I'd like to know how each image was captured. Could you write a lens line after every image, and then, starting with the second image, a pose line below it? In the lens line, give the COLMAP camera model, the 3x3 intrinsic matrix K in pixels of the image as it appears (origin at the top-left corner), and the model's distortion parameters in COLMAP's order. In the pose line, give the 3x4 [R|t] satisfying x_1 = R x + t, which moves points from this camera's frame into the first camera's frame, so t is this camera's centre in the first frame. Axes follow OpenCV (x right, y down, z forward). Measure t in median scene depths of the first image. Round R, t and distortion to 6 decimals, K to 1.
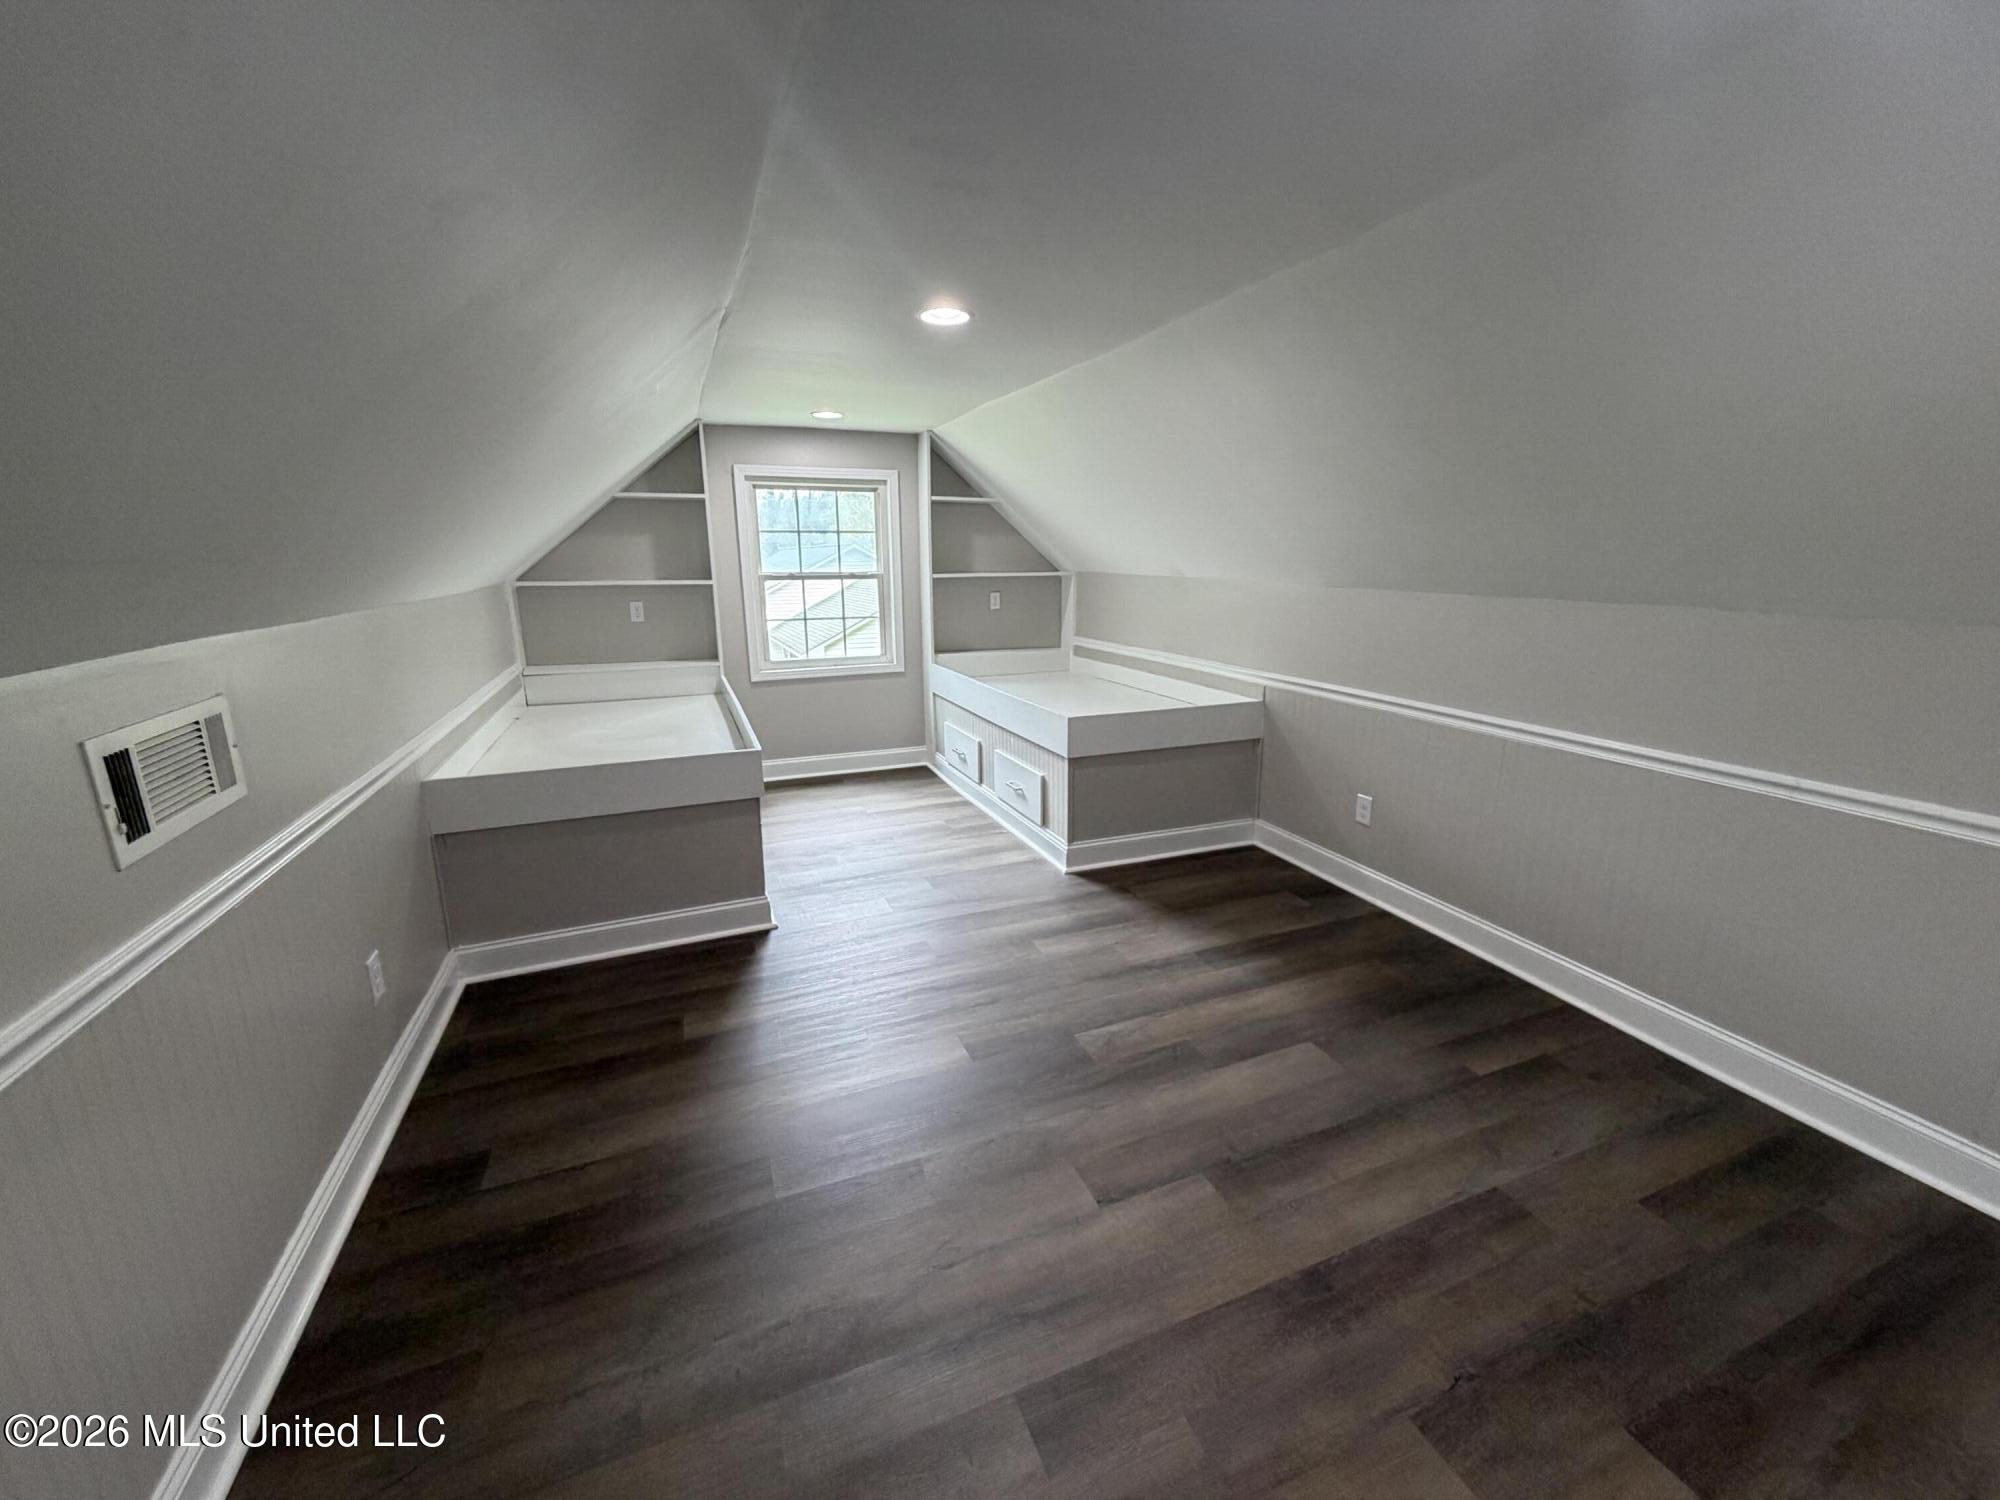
lens RADIAL K [[801.5, 0, 1012.4], [0, 801.5, 758.4], [0, 0, 1]] dist [-0.001793, 0.000571]
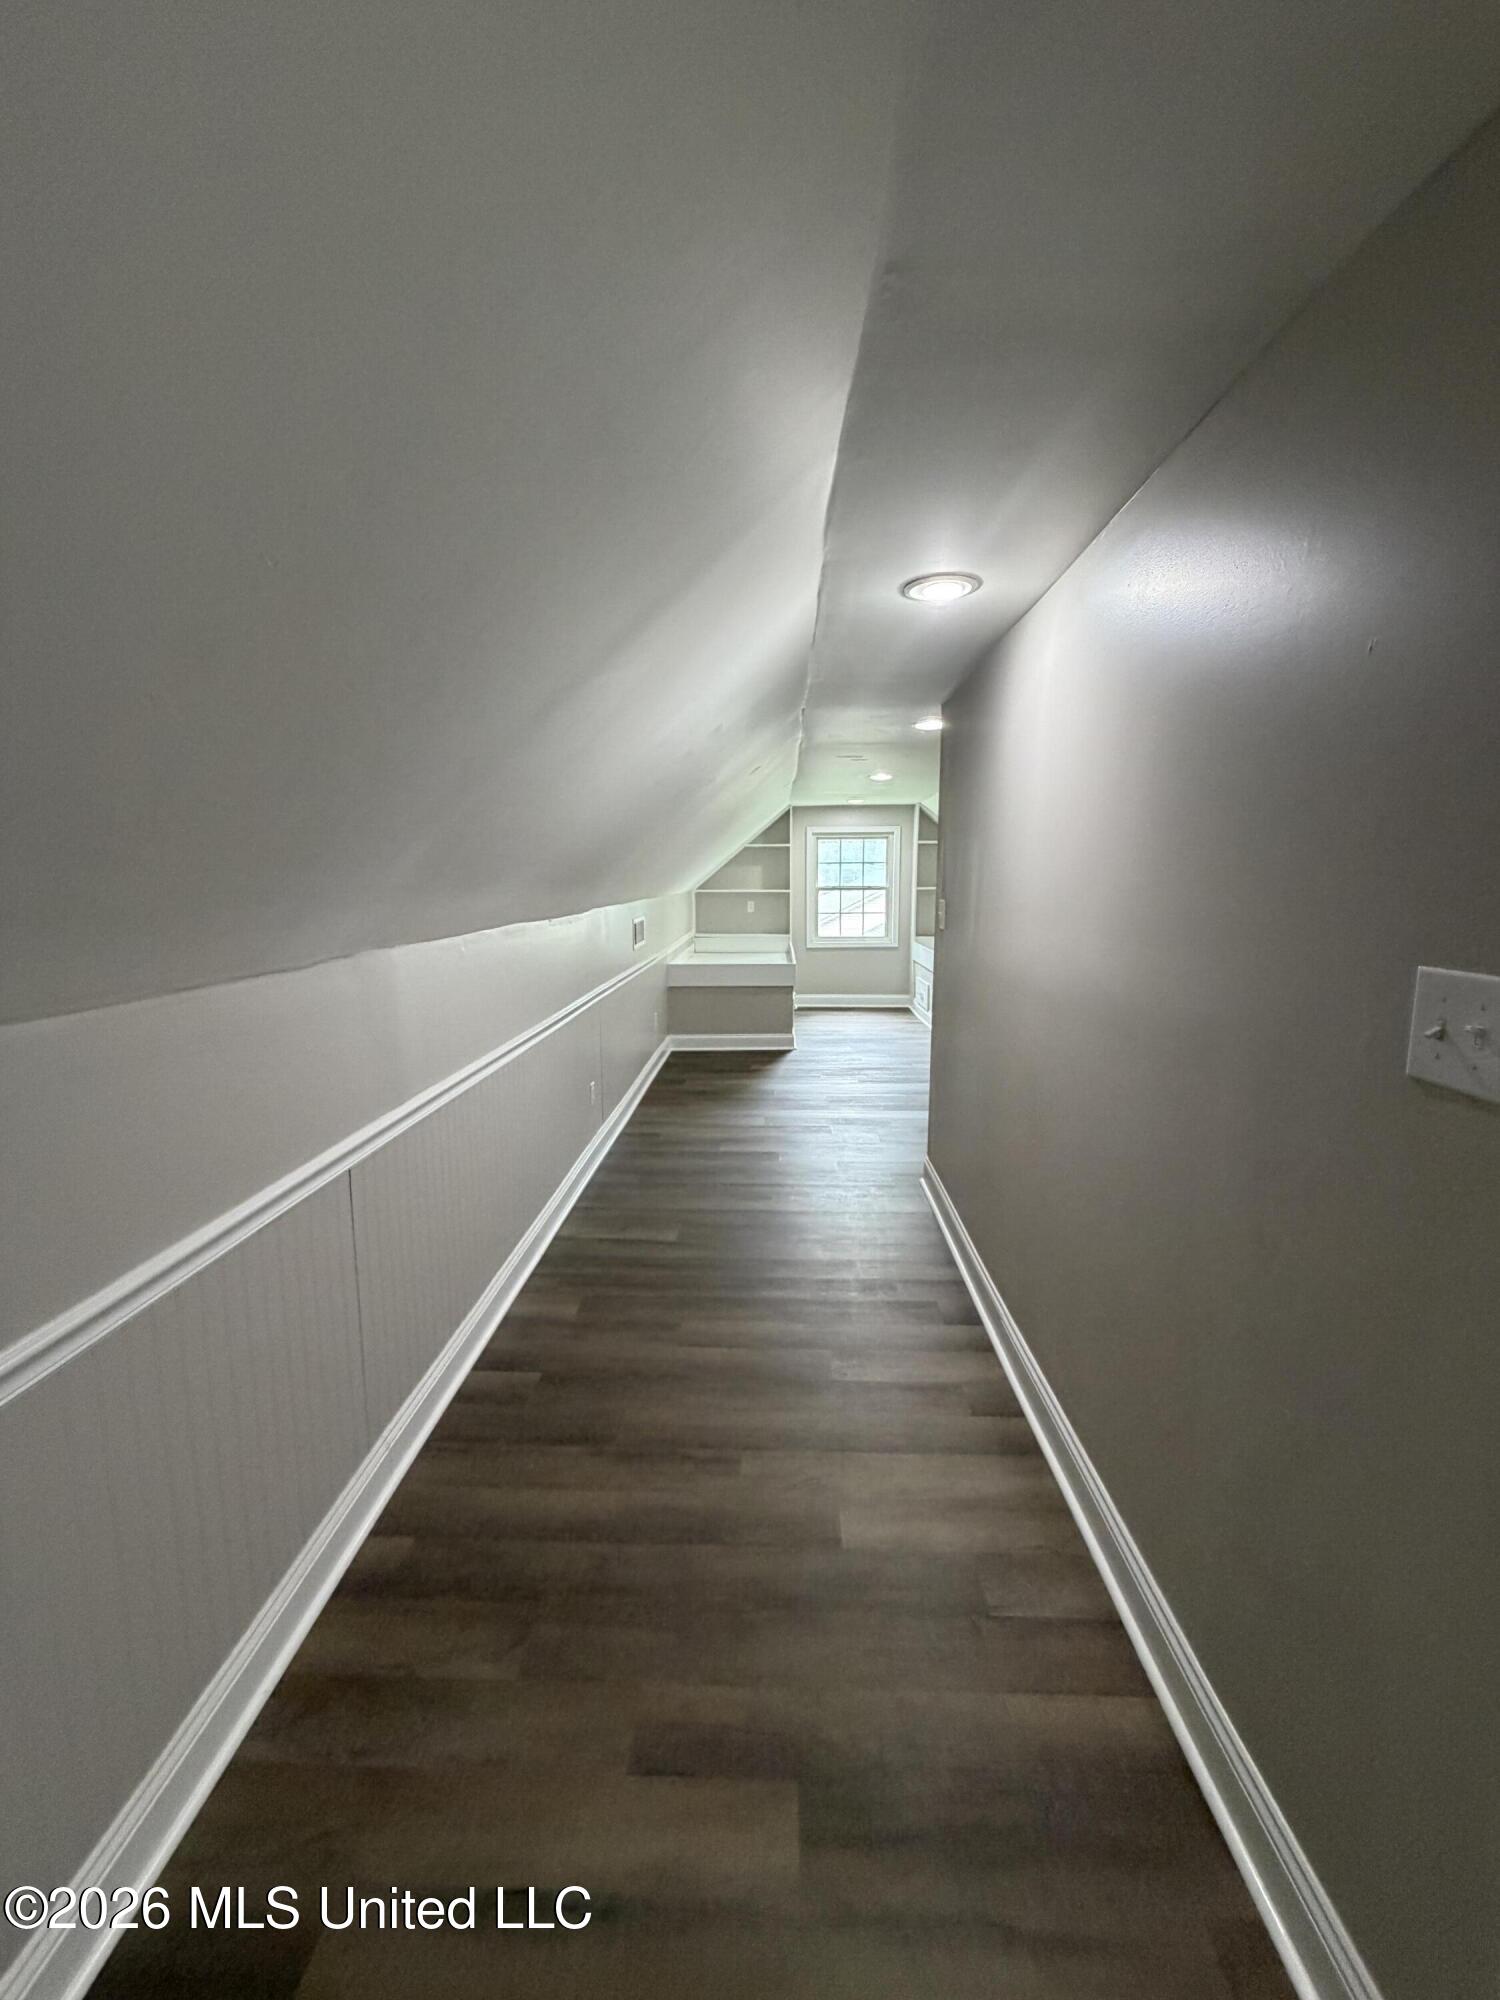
lens RADIAL K [[801.5, 0, 749.8], [0, 801.5, 1005.8], [0, 0, 1]] dist [-0.001793, 0.000571]
pose [[0.908177, 0.063970, -0.413670, 0.305458], [-0.099423, 0.992938, -0.064727, 0.162263], [0.406608, 0.099911, 0.908123, -0.649402]]
